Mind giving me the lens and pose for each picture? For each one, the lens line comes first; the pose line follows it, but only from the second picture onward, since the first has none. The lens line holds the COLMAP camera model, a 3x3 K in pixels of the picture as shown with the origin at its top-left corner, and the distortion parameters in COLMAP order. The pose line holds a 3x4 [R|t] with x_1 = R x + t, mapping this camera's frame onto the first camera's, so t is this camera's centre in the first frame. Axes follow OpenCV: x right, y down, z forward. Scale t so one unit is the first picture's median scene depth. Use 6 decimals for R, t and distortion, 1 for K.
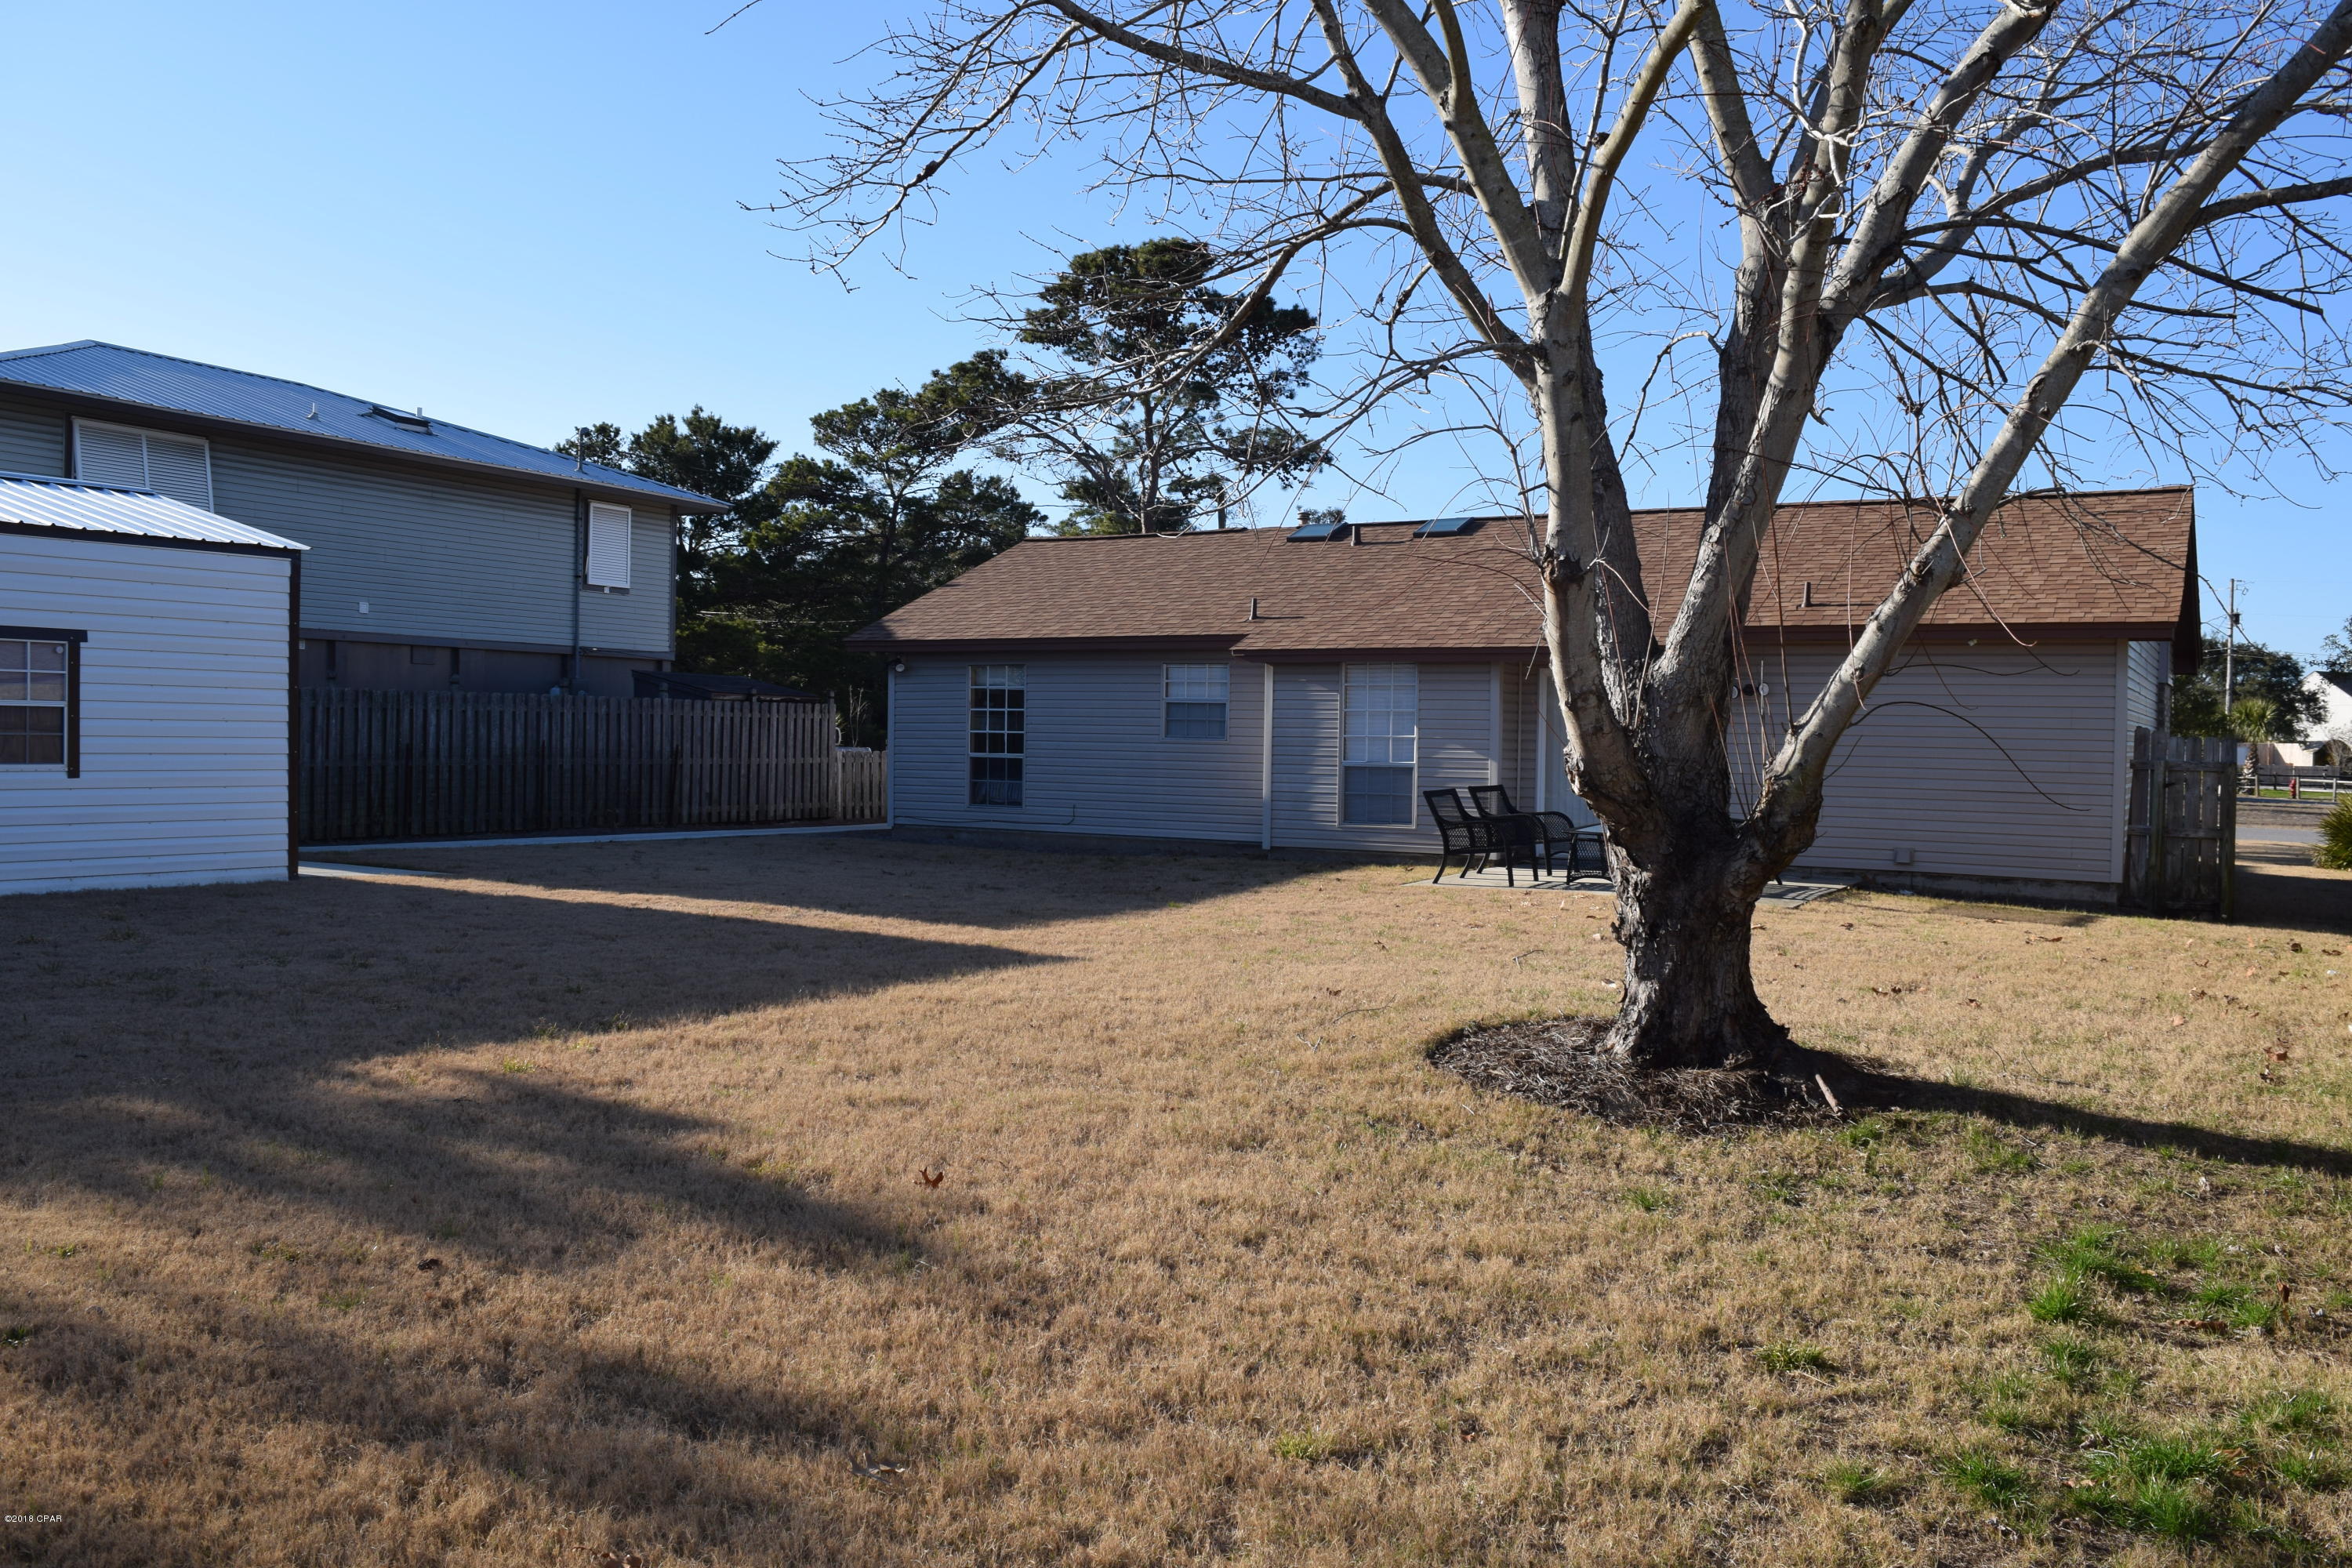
lens RADIAL K [[1852.1, 0, 1189.3], [0, 1852.1, 773.3], [0, 0, 1]] dist [-0.098057, 0.025155]
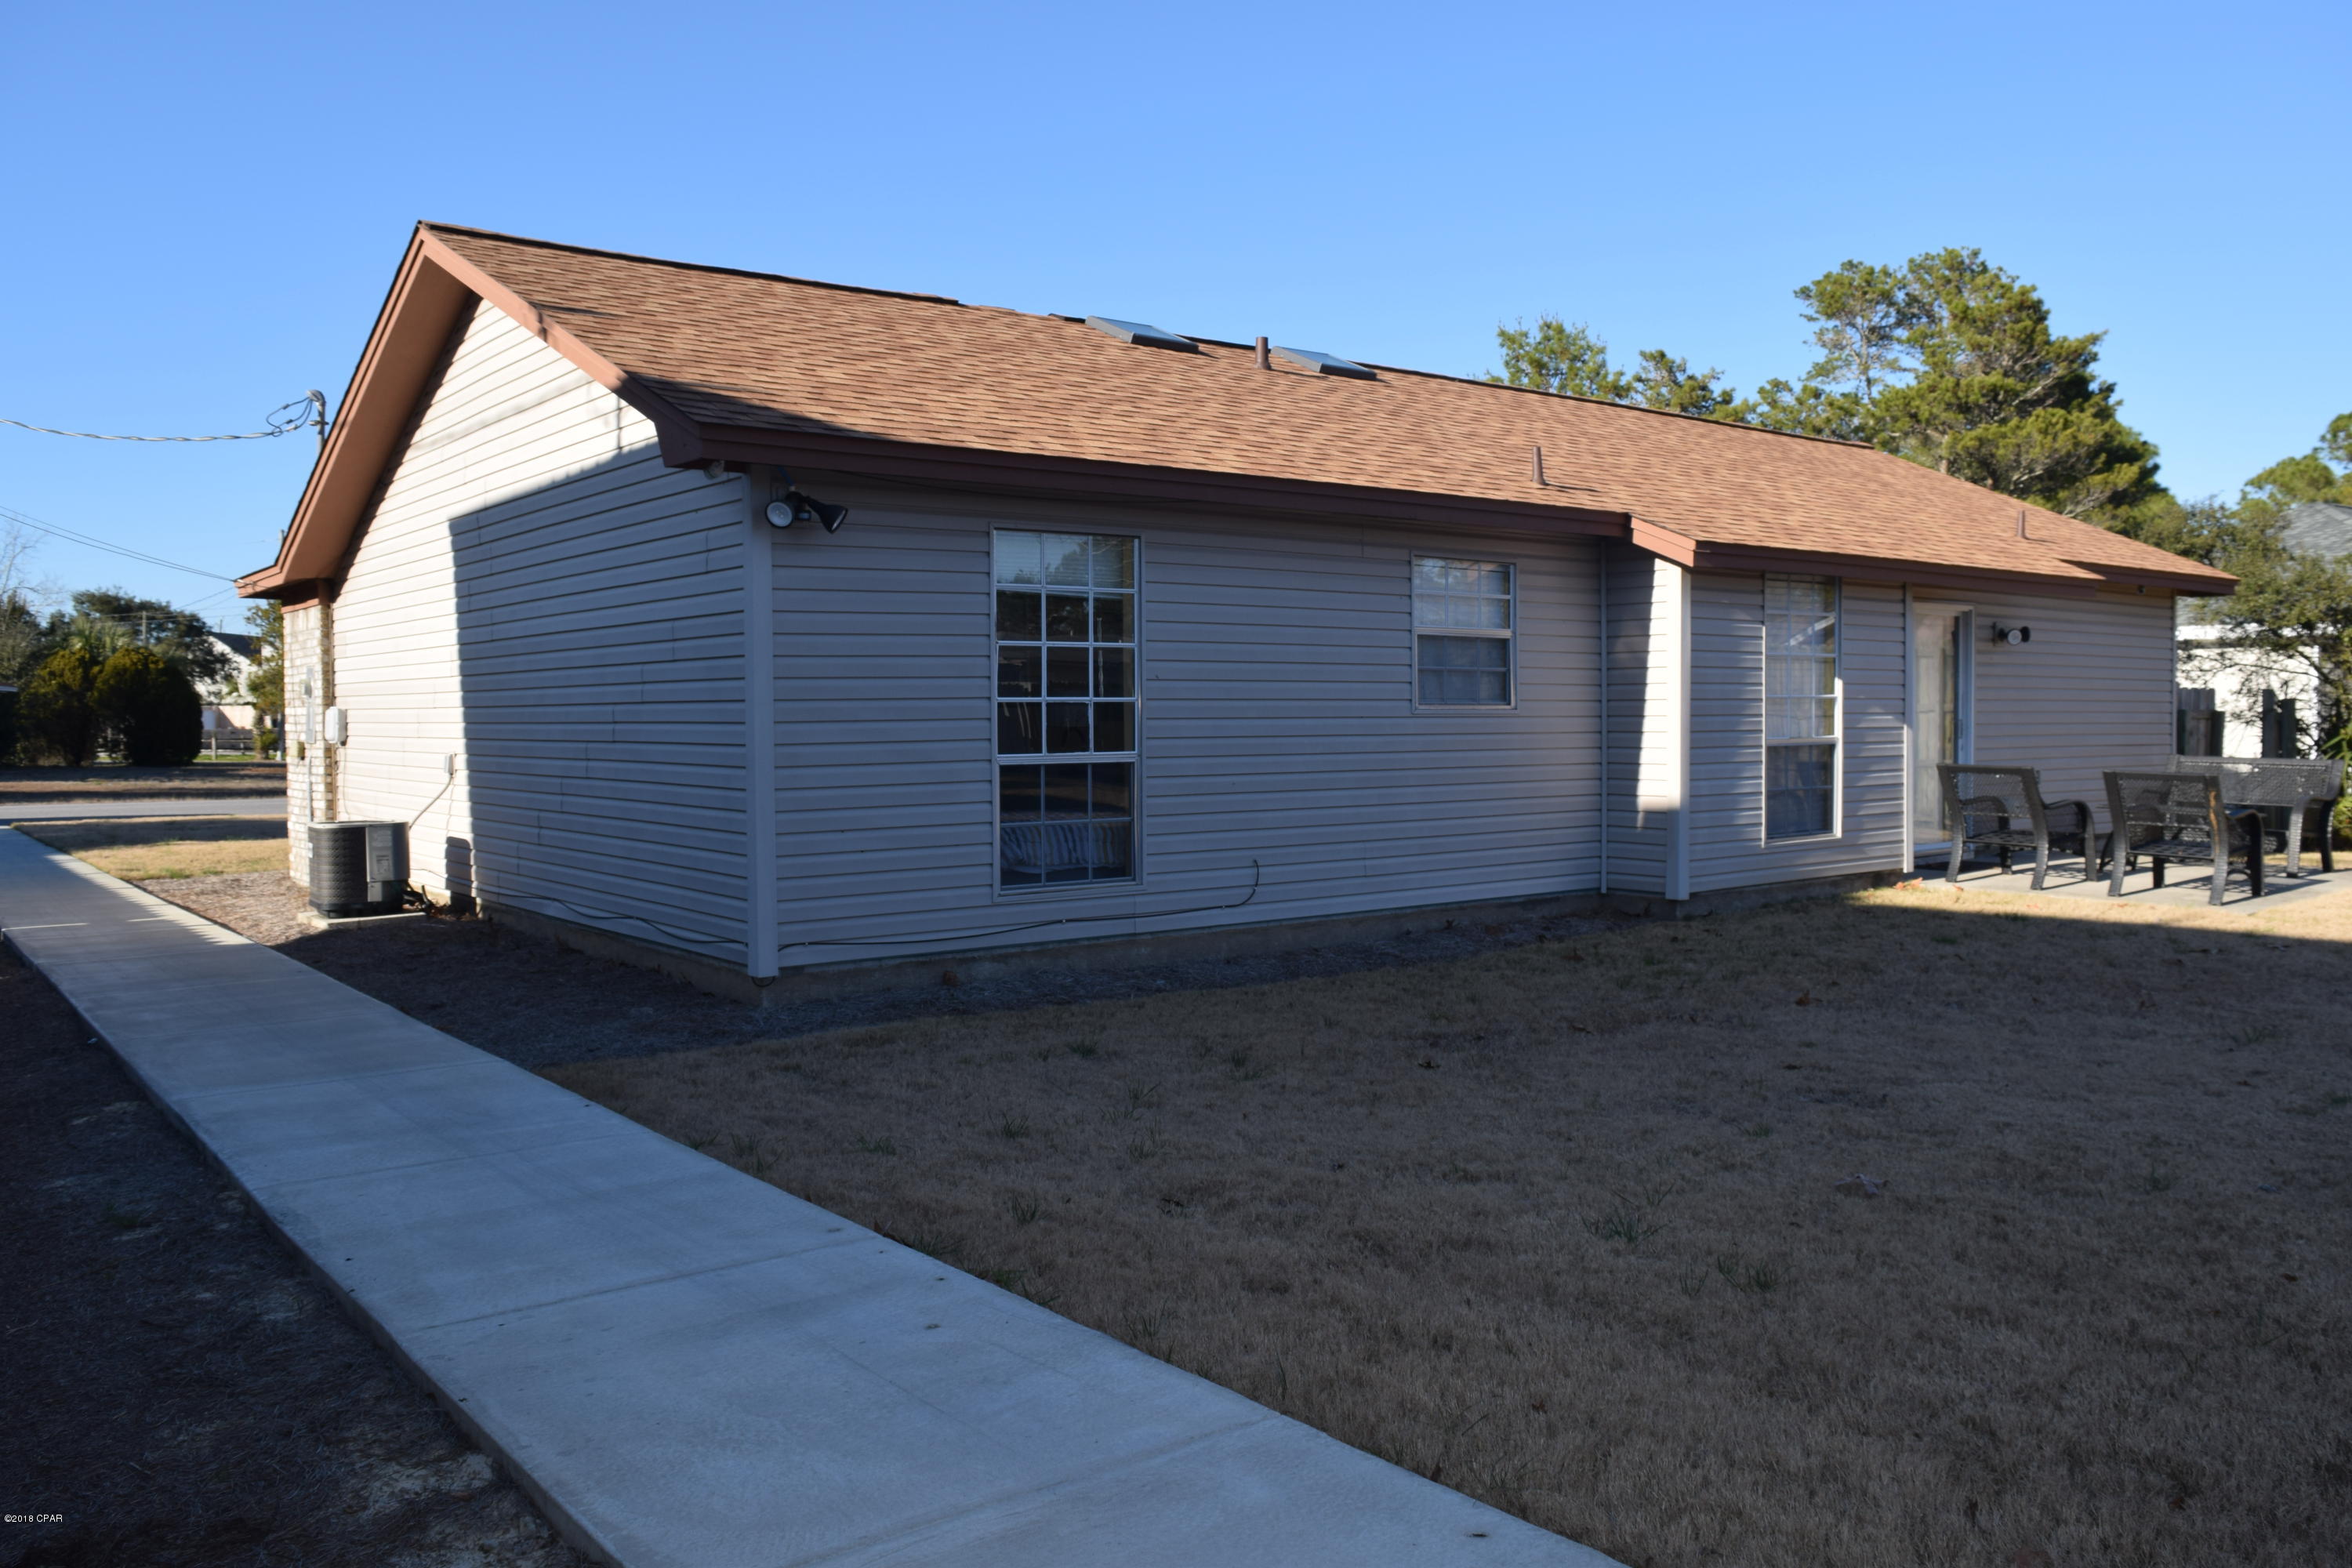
lens RADIAL K [[1852.1, 0, 1189.3], [0, 1852.1, 773.3], [0, 0, 1]] dist [-0.098057, 0.025155]
pose [[0.351346, -0.049519, 0.934935, -0.439220], [0.031266, 0.998664, 0.041145, -0.020633], [-0.935723, 0.014776, 0.352425, 0.774409]]
